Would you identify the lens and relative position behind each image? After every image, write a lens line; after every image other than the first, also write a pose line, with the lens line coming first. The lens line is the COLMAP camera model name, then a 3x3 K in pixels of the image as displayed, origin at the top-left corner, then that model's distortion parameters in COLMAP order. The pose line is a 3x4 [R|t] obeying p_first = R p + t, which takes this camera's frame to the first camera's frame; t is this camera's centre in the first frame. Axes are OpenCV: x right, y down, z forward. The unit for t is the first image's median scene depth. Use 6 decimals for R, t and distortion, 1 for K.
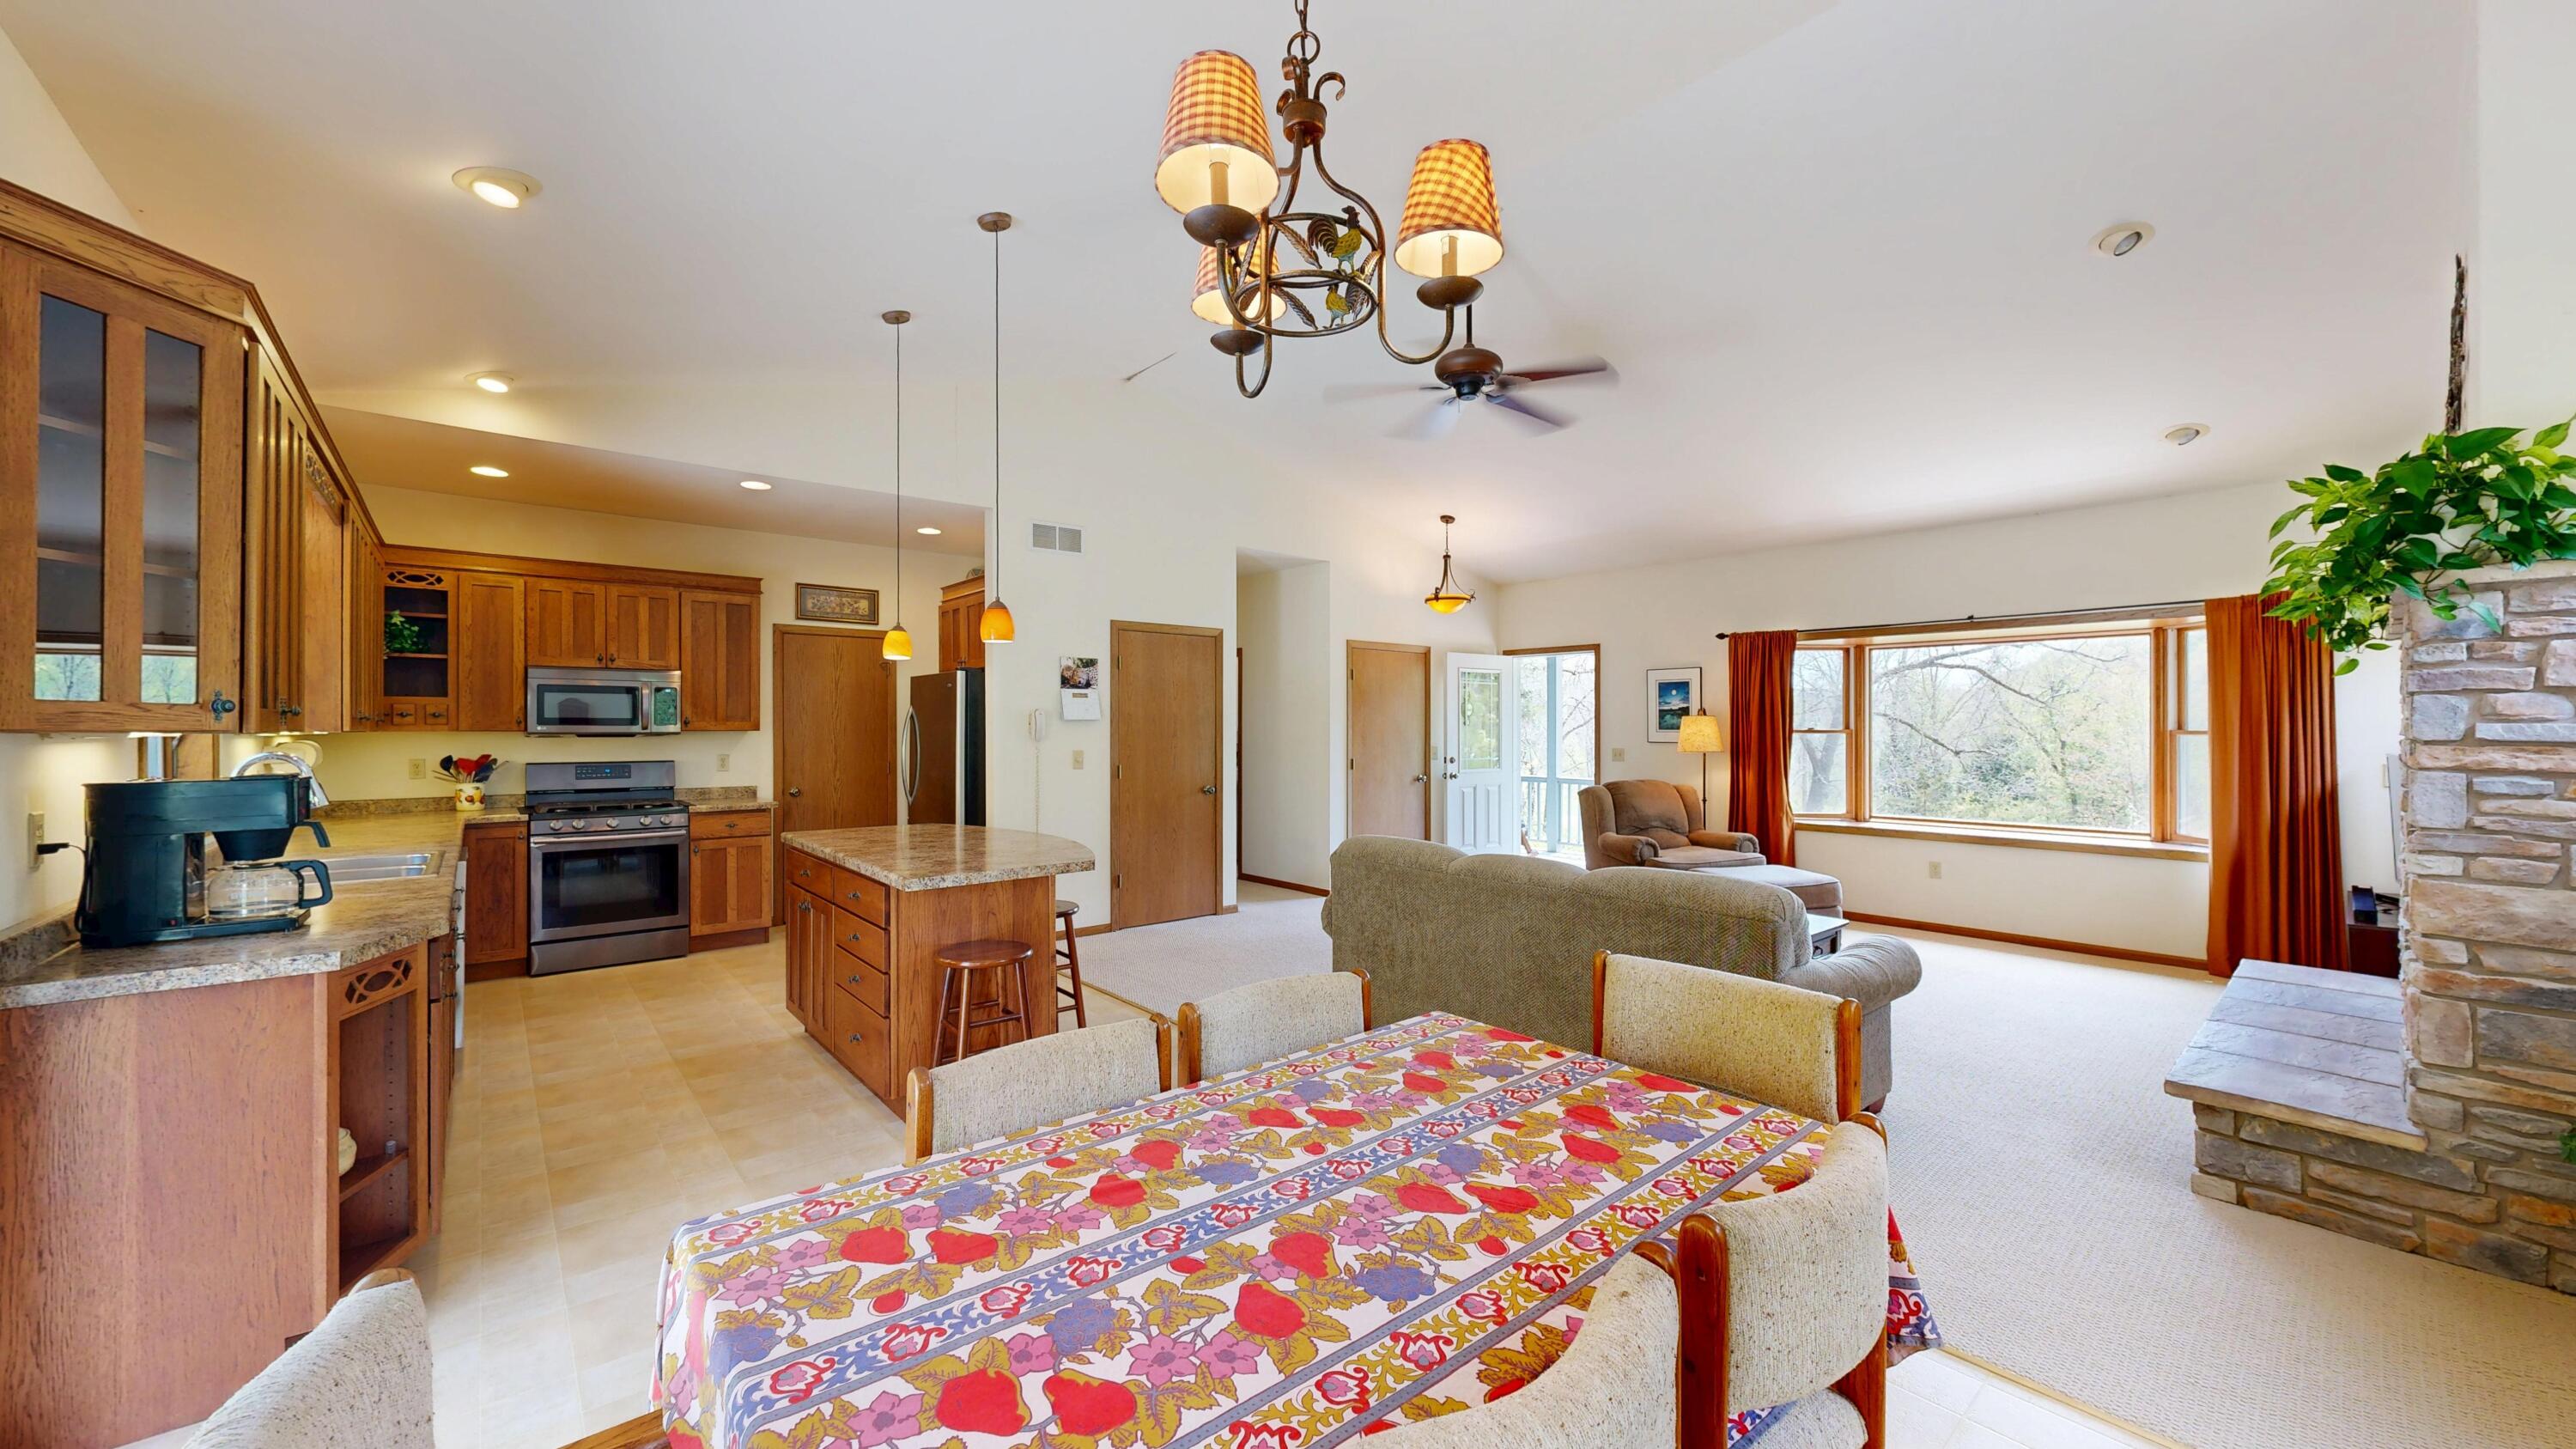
lens RADIAL K [[944.7, 0, 1284.6], [0, 944.7, 724.7], [0, 0, 1]] dist [0.000963, -0.000878]
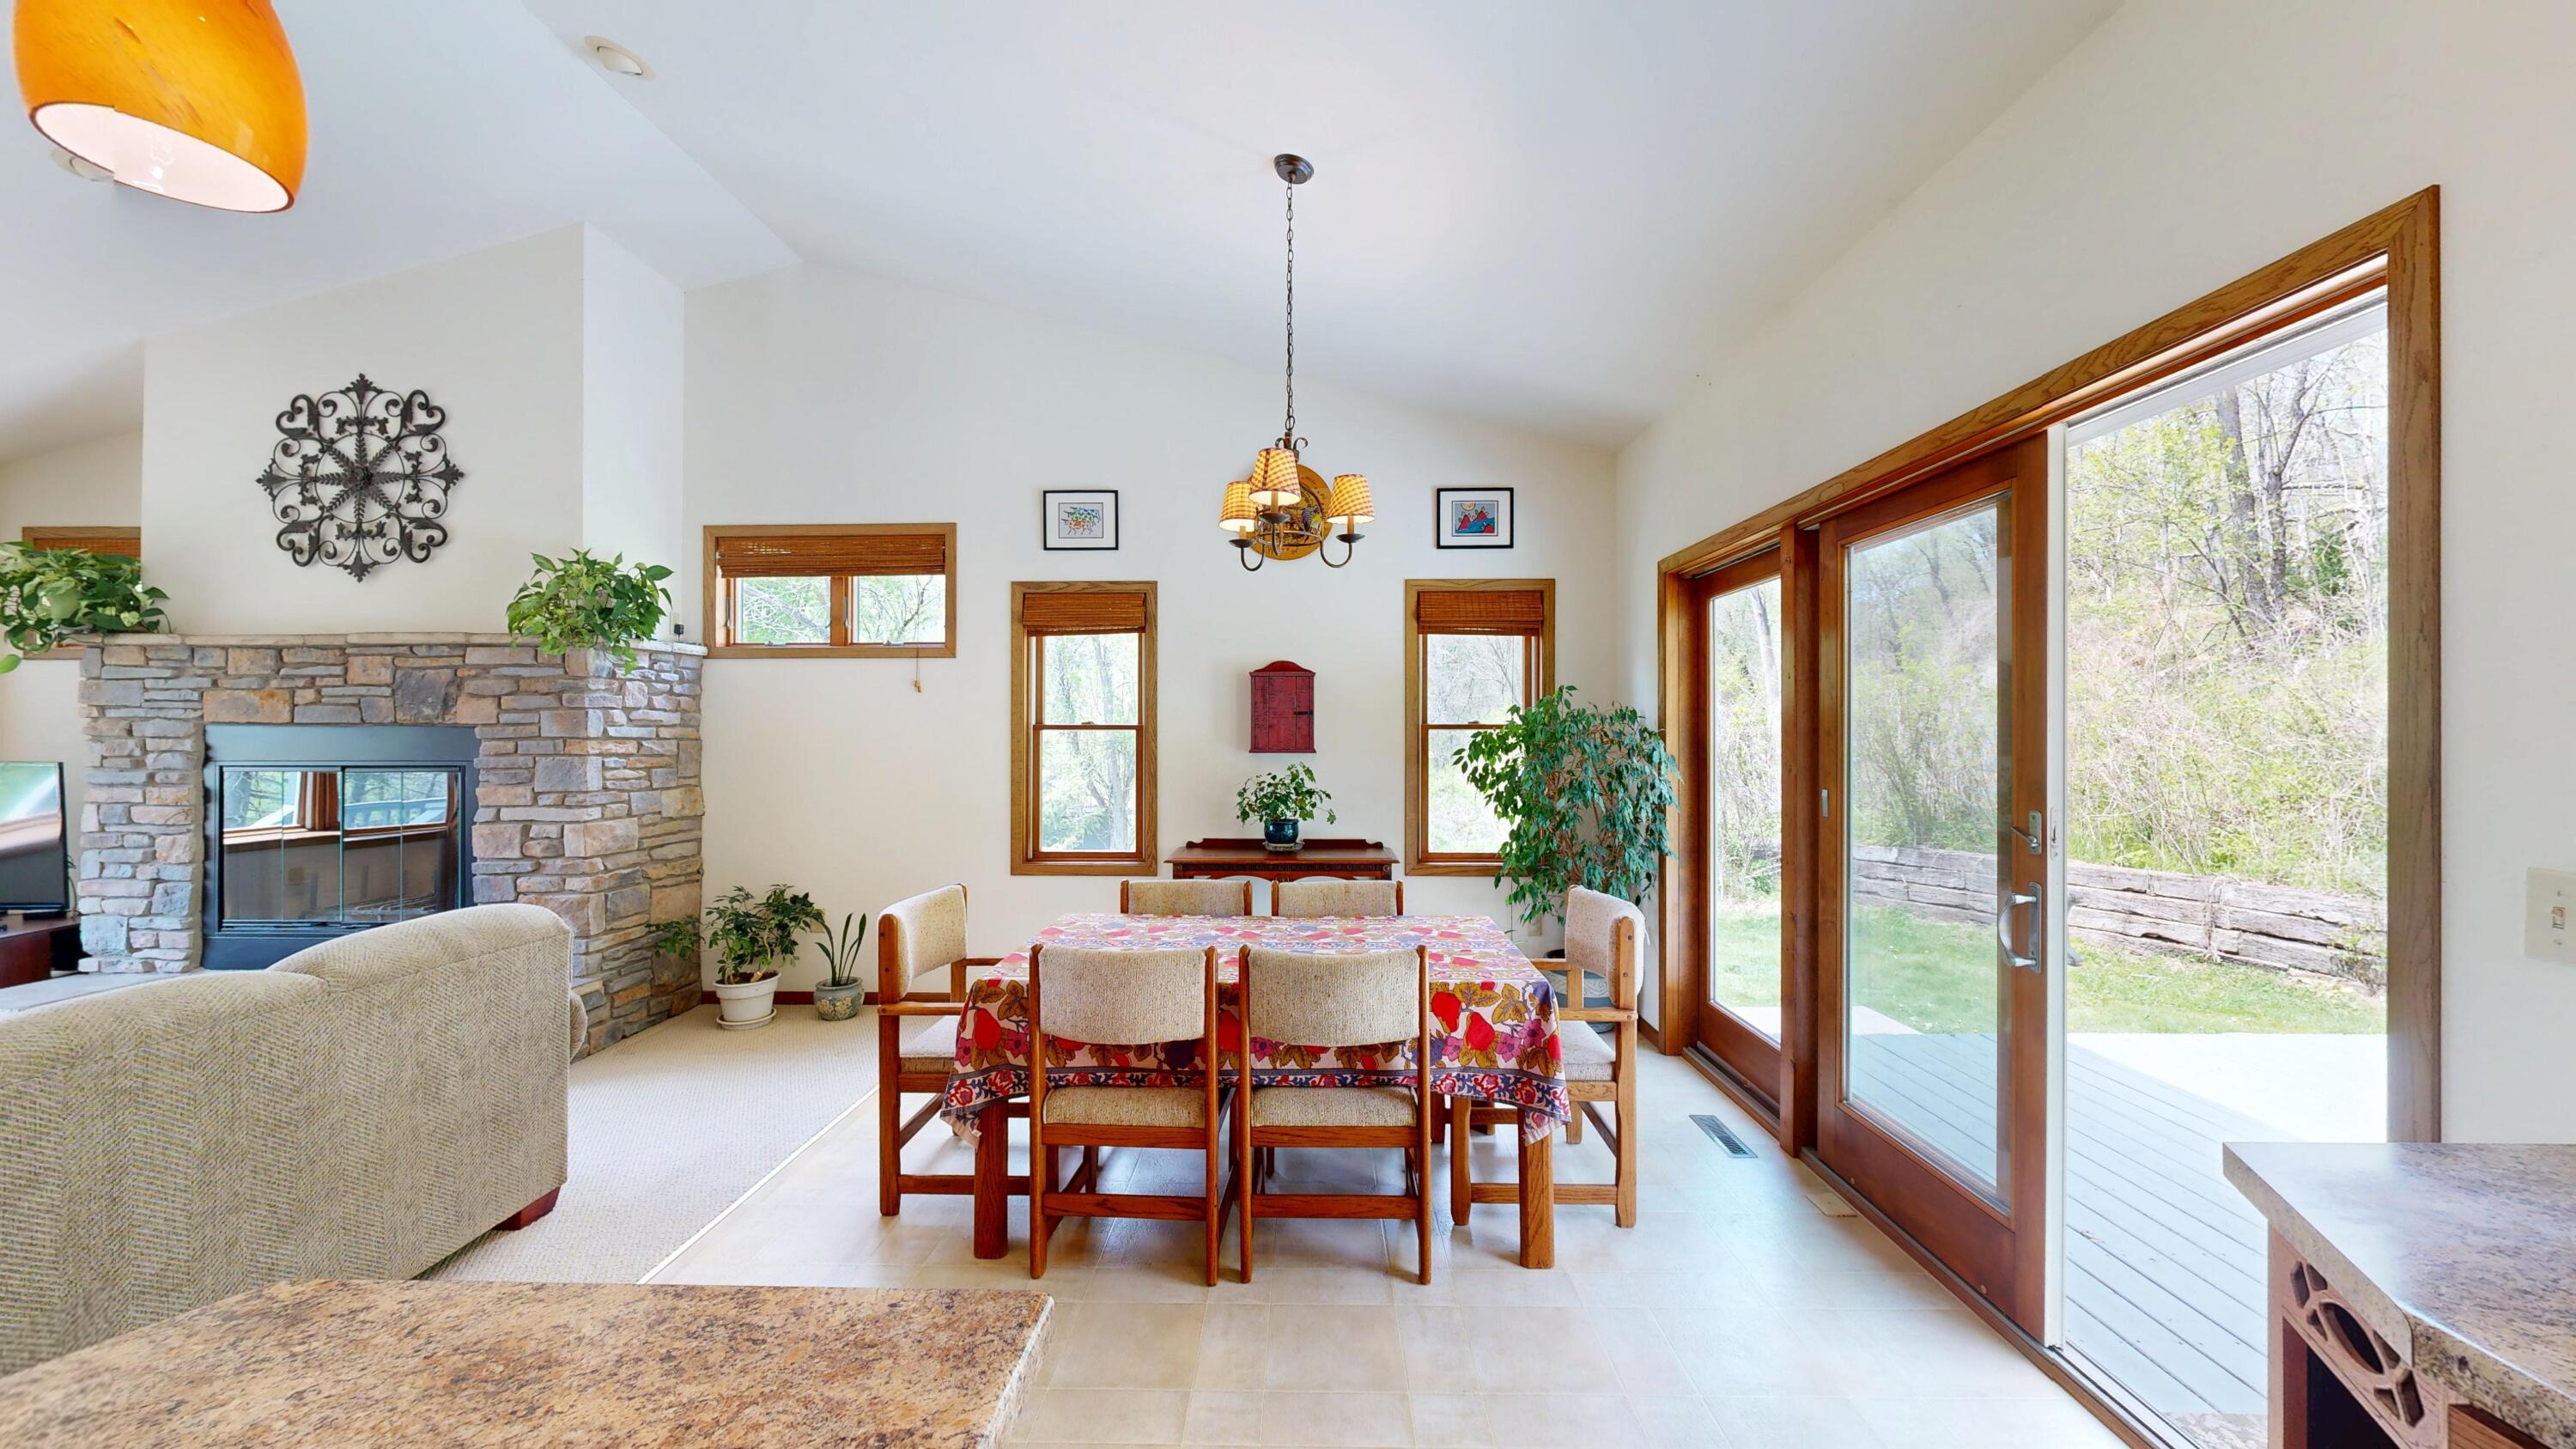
lens RADIAL K [[944.7, 0, 1290.7], [0, 944.7, 726.7], [0, 0, 1]] dist [0.000963, -0.000878]
pose [[-0.748349, 0.002004, 0.663303, -0.295143], [-0.002301, 0.999982, -0.005618, 0.001838], [-0.663302, -0.005731, -0.748330, 0.545460]]
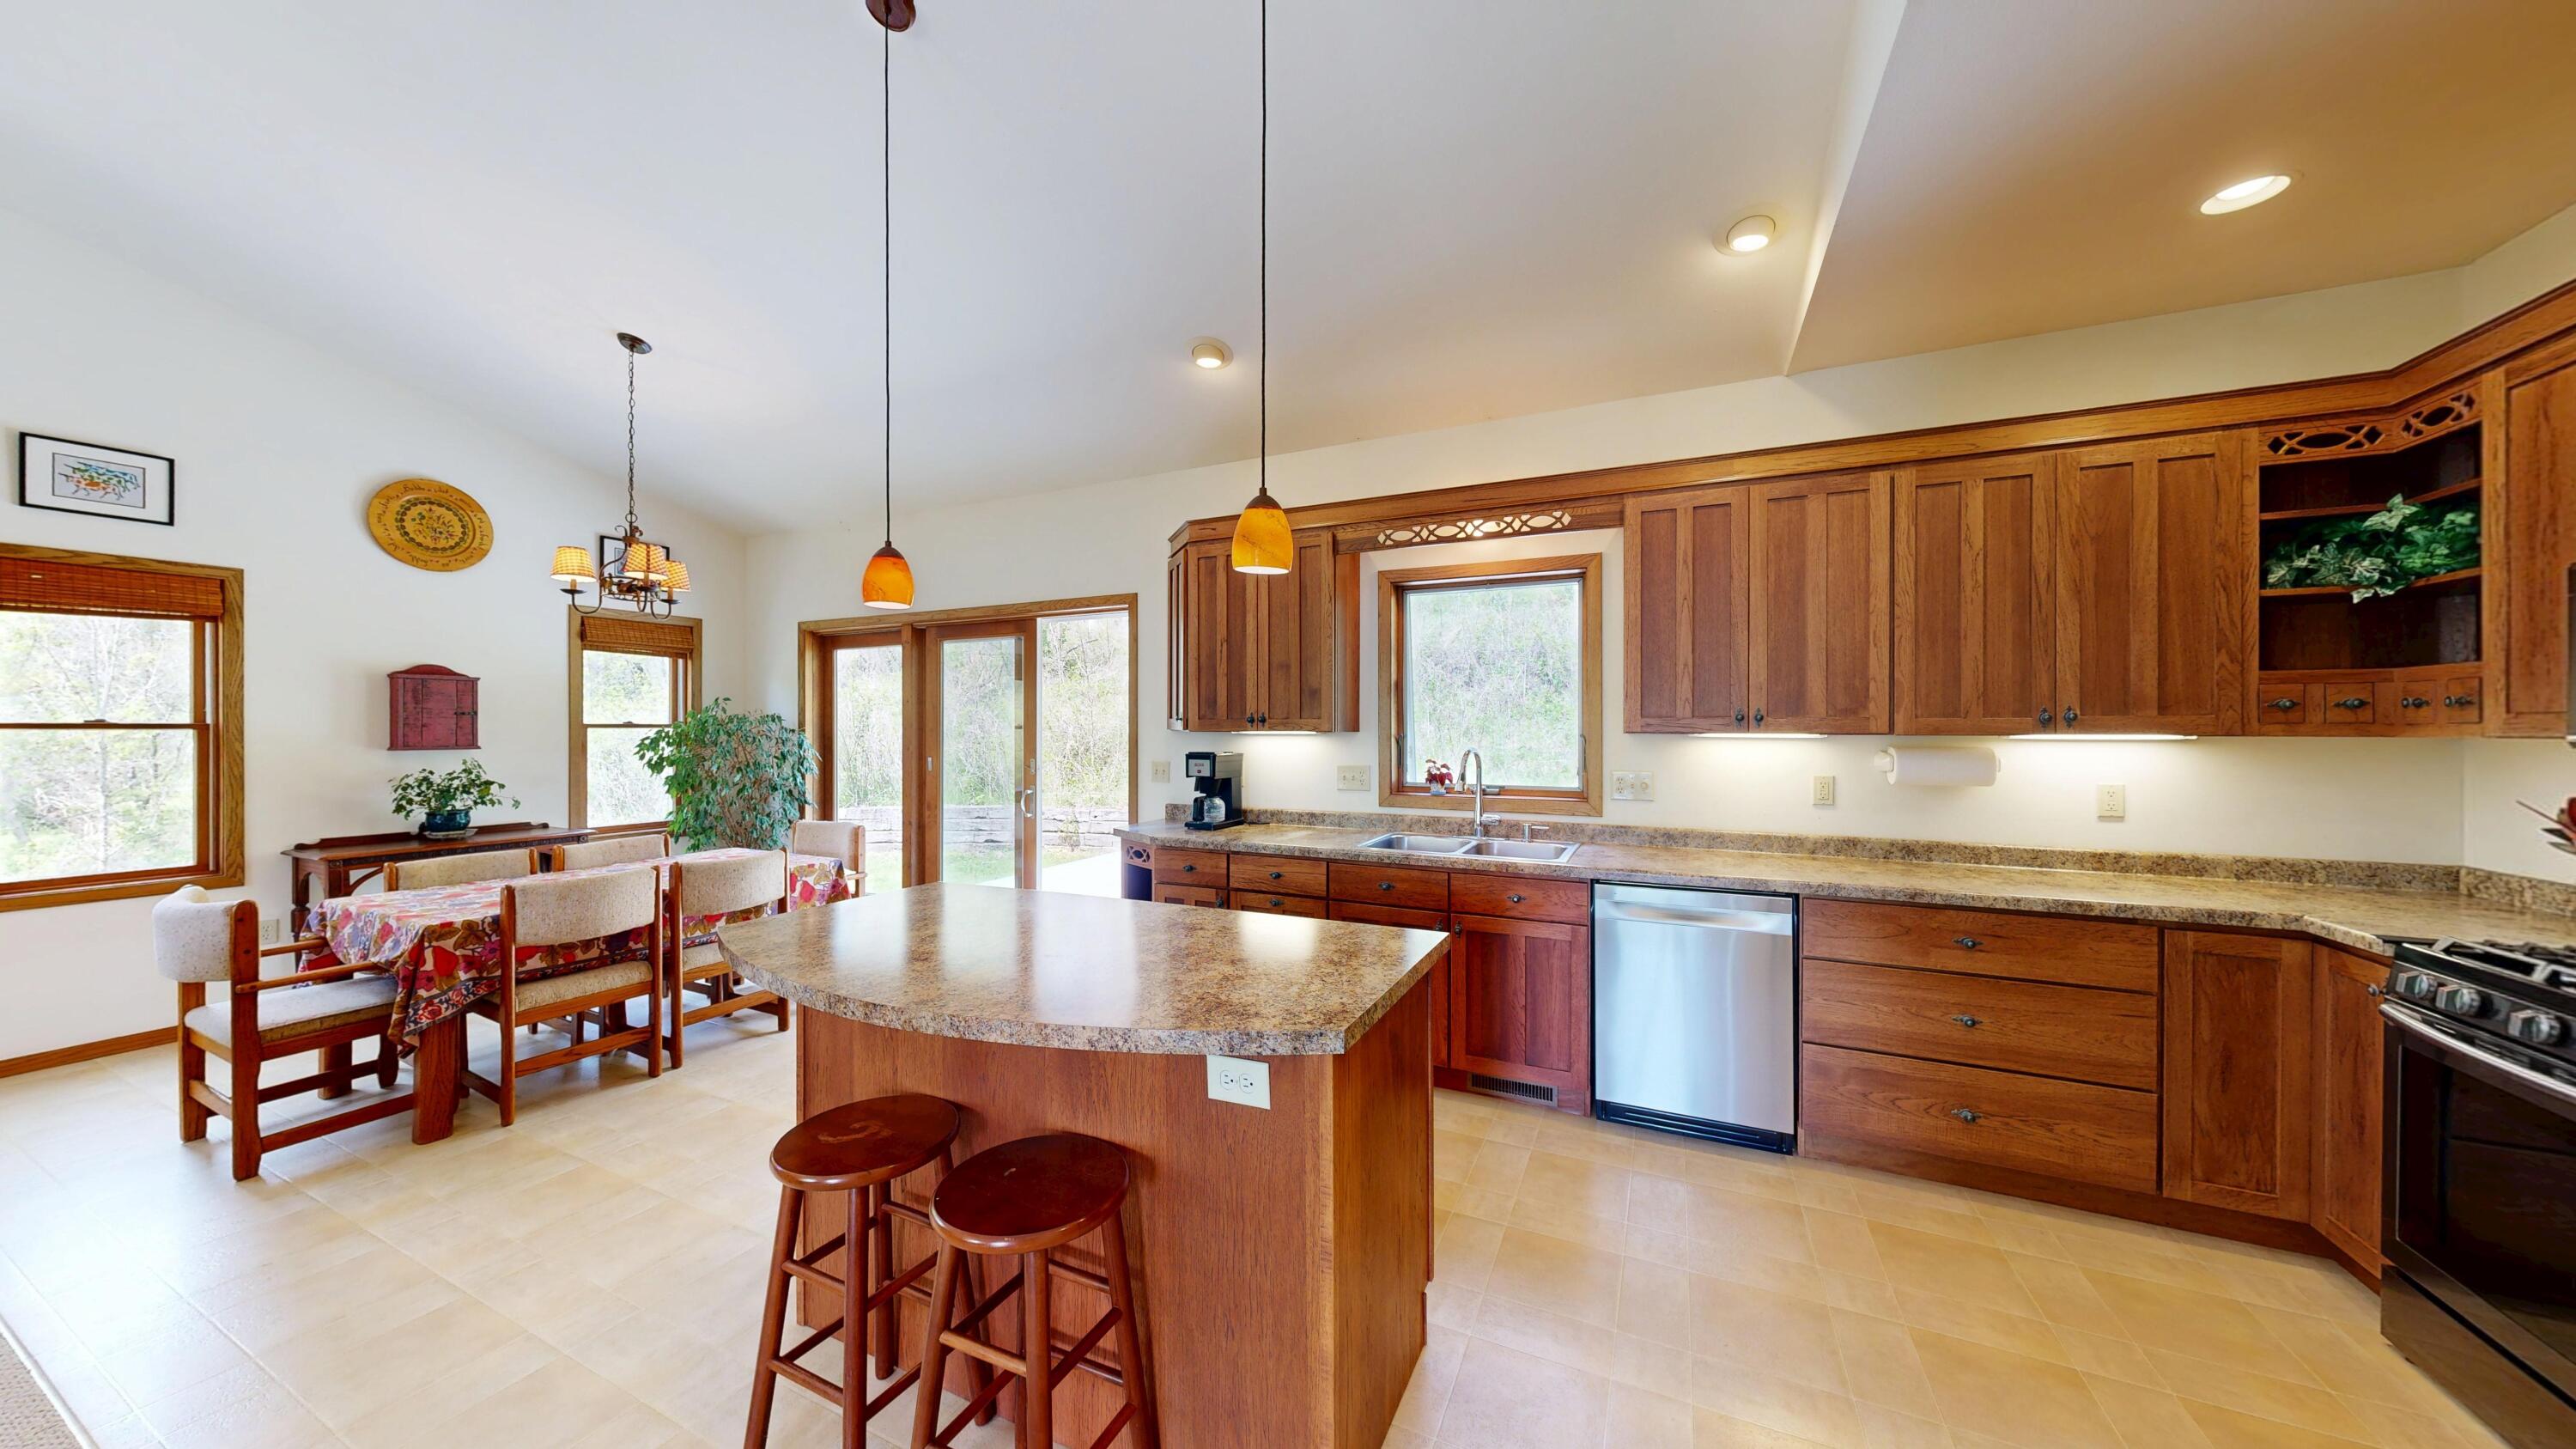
lens RADIAL K [[815.3, 0, 1288.1], [0, 815.3, 727.8], [0, 0, 1]] dist [-0.002466, 0.000374]
pose [[-0.911160, -0.000056, -0.412052, -0.177579], [0.001046, 0.999996, -0.002449, 0.001738], [0.412051, -0.002662, -0.911157, 0.913897]]
